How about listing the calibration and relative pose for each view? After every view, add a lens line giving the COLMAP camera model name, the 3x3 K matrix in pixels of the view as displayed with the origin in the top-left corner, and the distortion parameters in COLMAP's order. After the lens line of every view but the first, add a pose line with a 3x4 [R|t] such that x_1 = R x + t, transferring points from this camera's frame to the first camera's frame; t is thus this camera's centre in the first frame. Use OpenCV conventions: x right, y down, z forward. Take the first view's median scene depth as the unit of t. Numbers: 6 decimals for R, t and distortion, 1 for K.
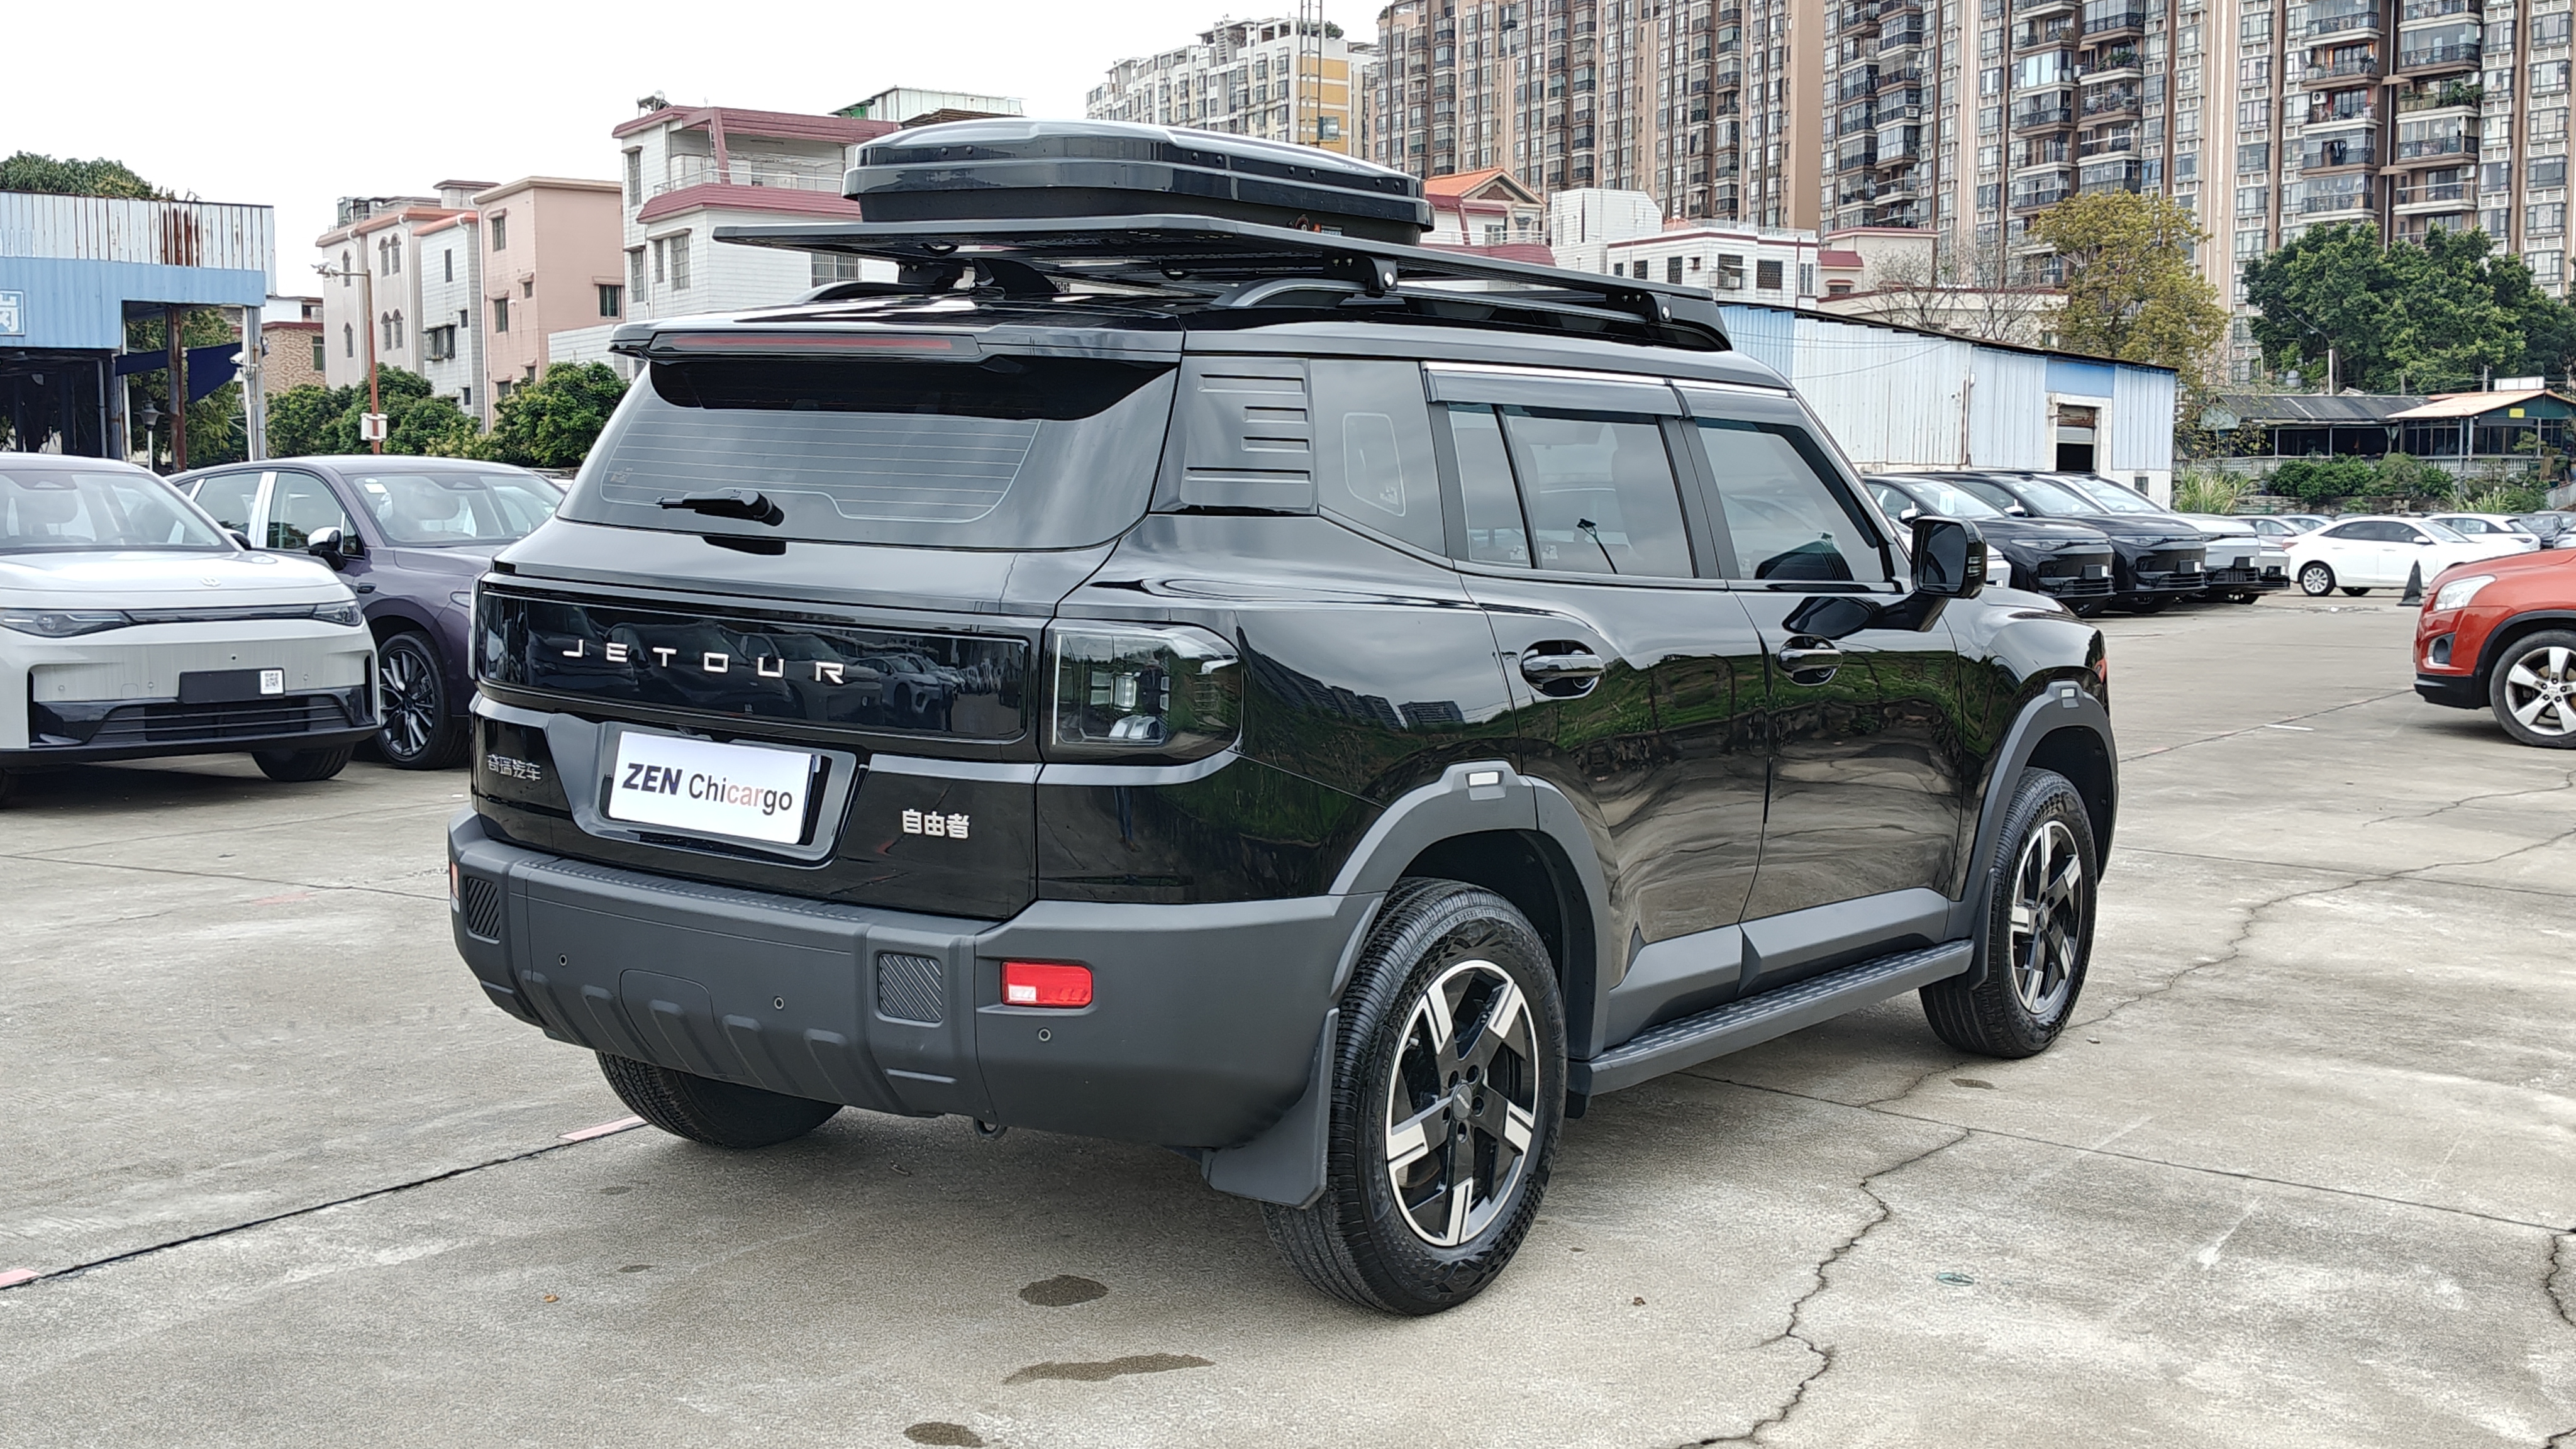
lens RADIAL K [[2644.9, 0, 1313.6], [0, 2644.9, 719.5], [0, 0, 1]] dist [0.129684, -0.355068]
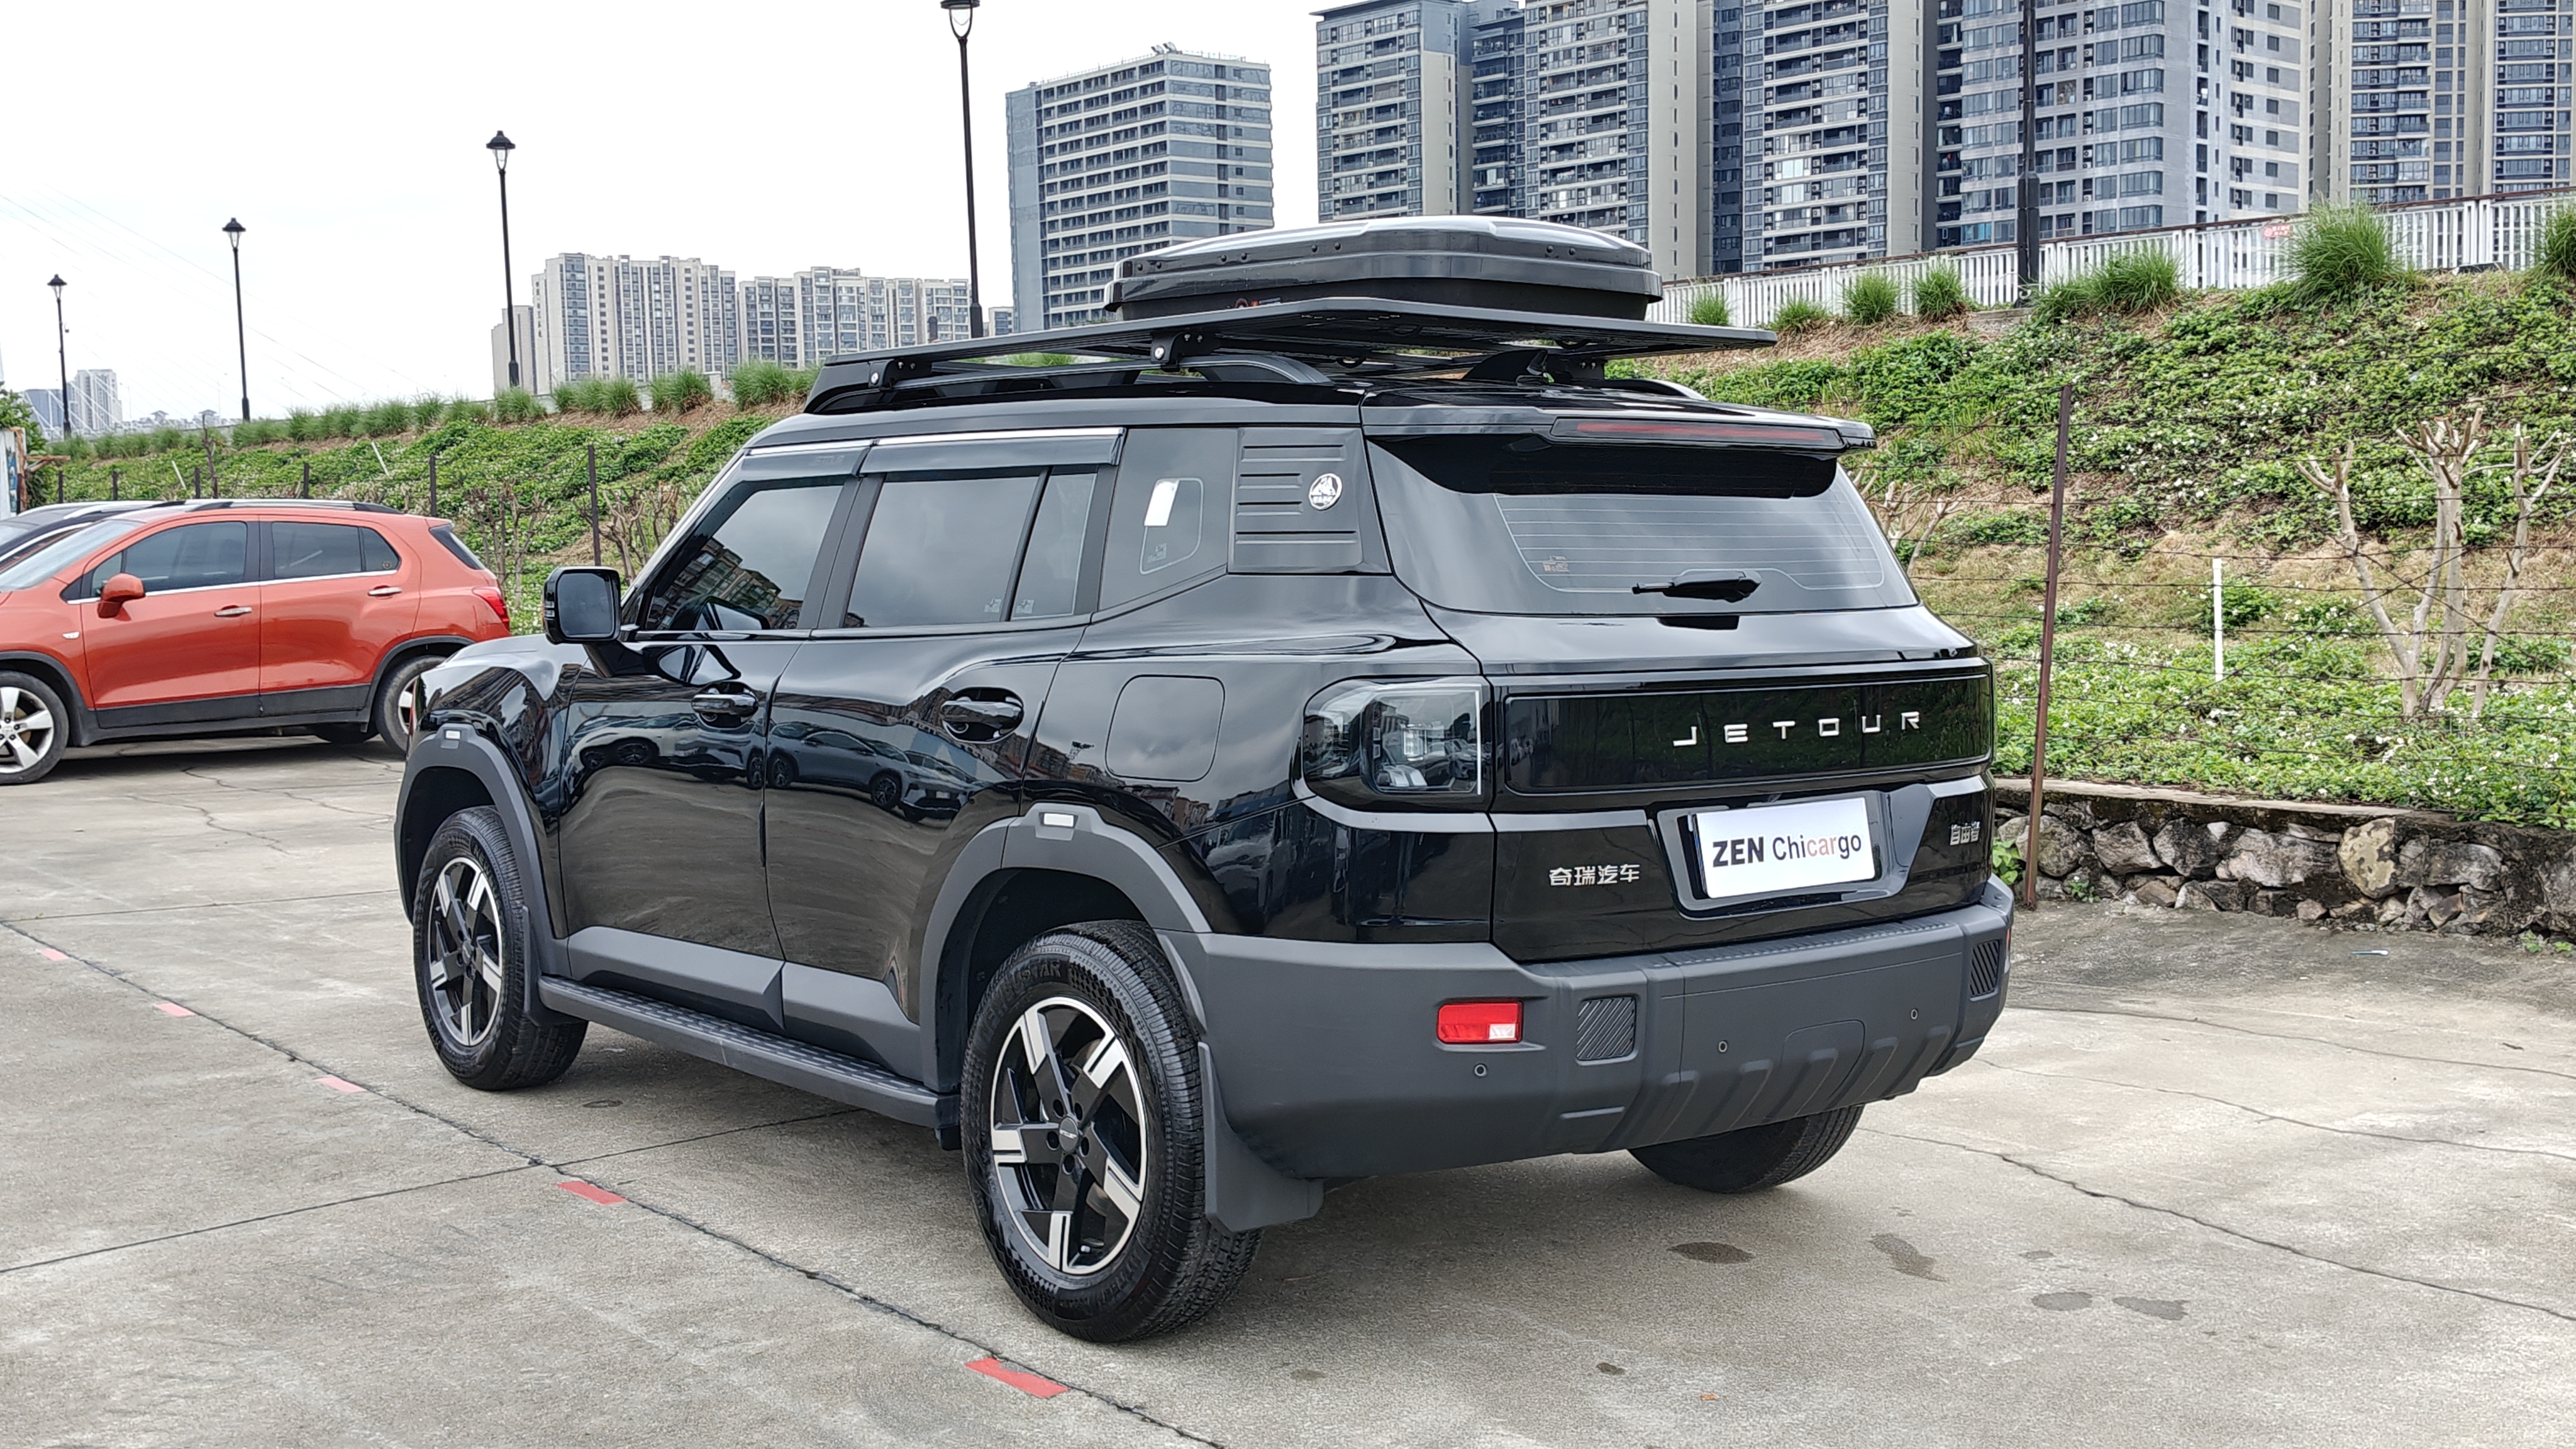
lens RADIAL K [[2503.9, 0, 1288.0], [0, 2503.9, 724.5], [0, 0, 1]] dist [0.170802, -0.525364]
pose [[0.267743, -0.094489, 0.958846, -1.170912], [0.099999, 0.992530, 0.069885, -0.107362], [-0.958287, 0.077172, 0.275191, 0.854396]]
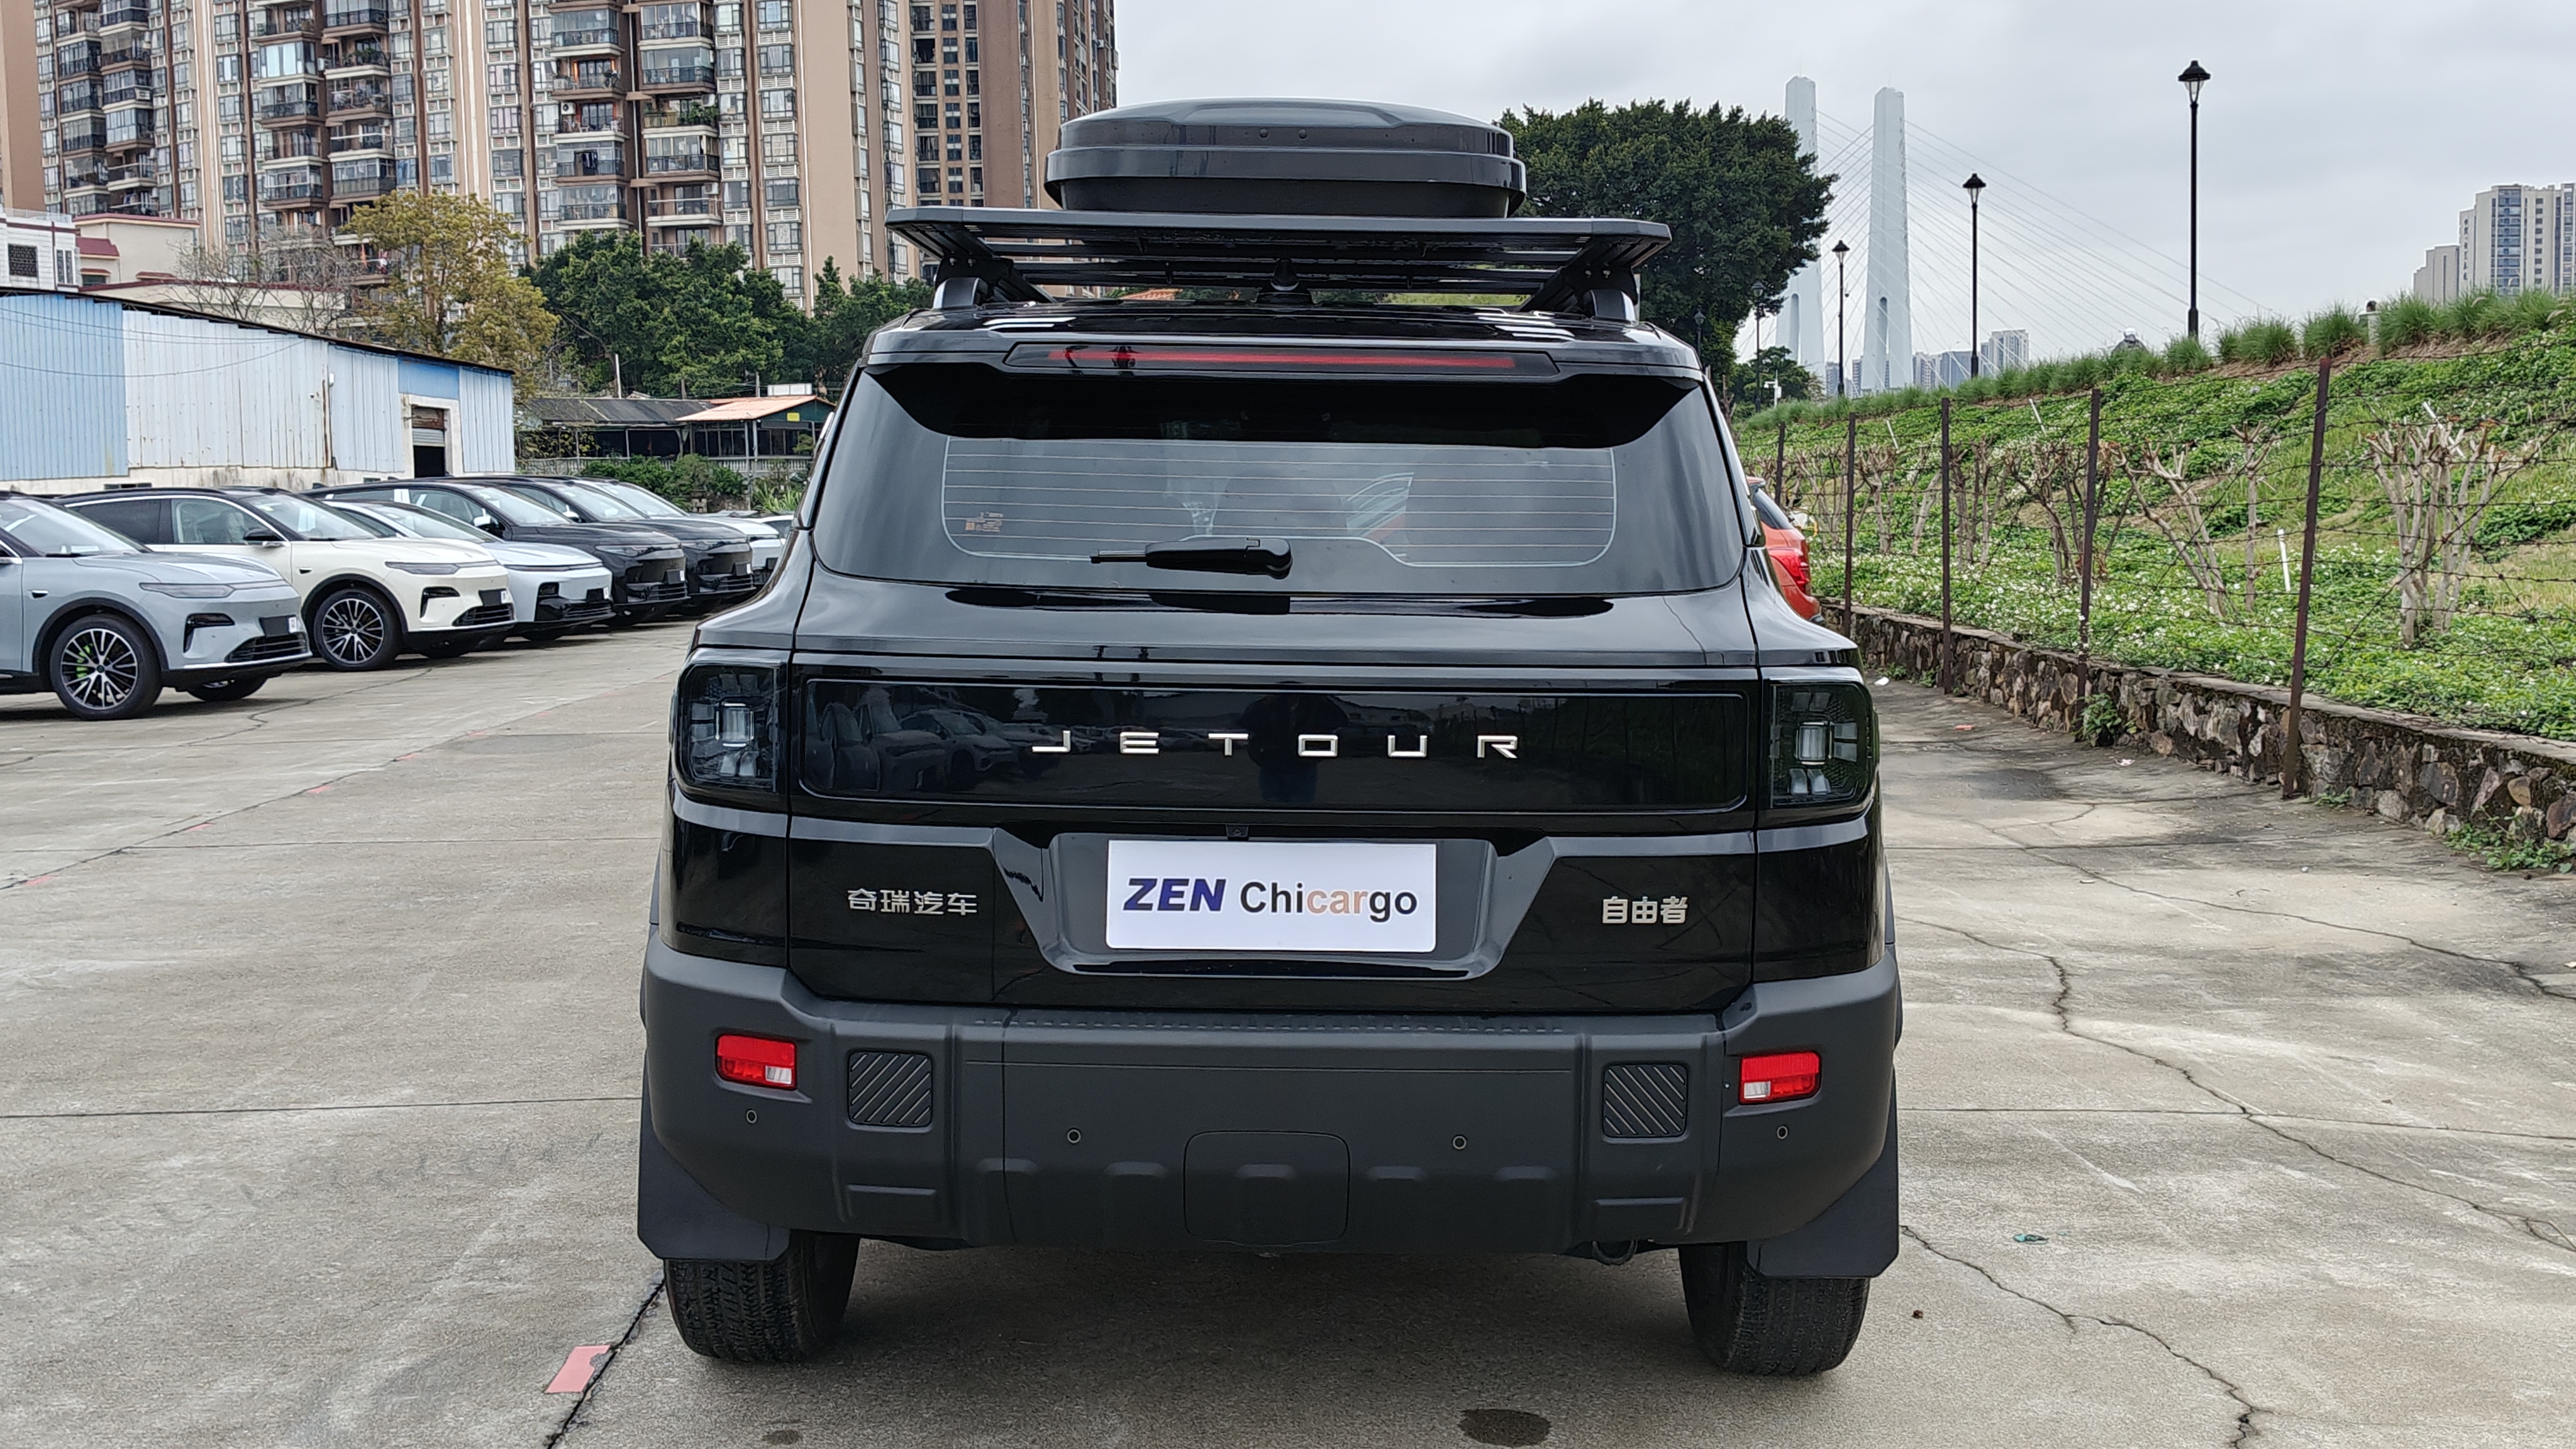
lens RADIAL K [[2644.9, 0, 1313.6], [0, 2644.9, 719.5], [0, 0, 1]] dist [0.129684, -0.355068]
pose [[0.813194, -0.065346, 0.578313, -0.643755], [0.065640, 0.997634, 0.020427, -0.042603], [-0.578279, 0.021350, 0.815559, 0.305565]]
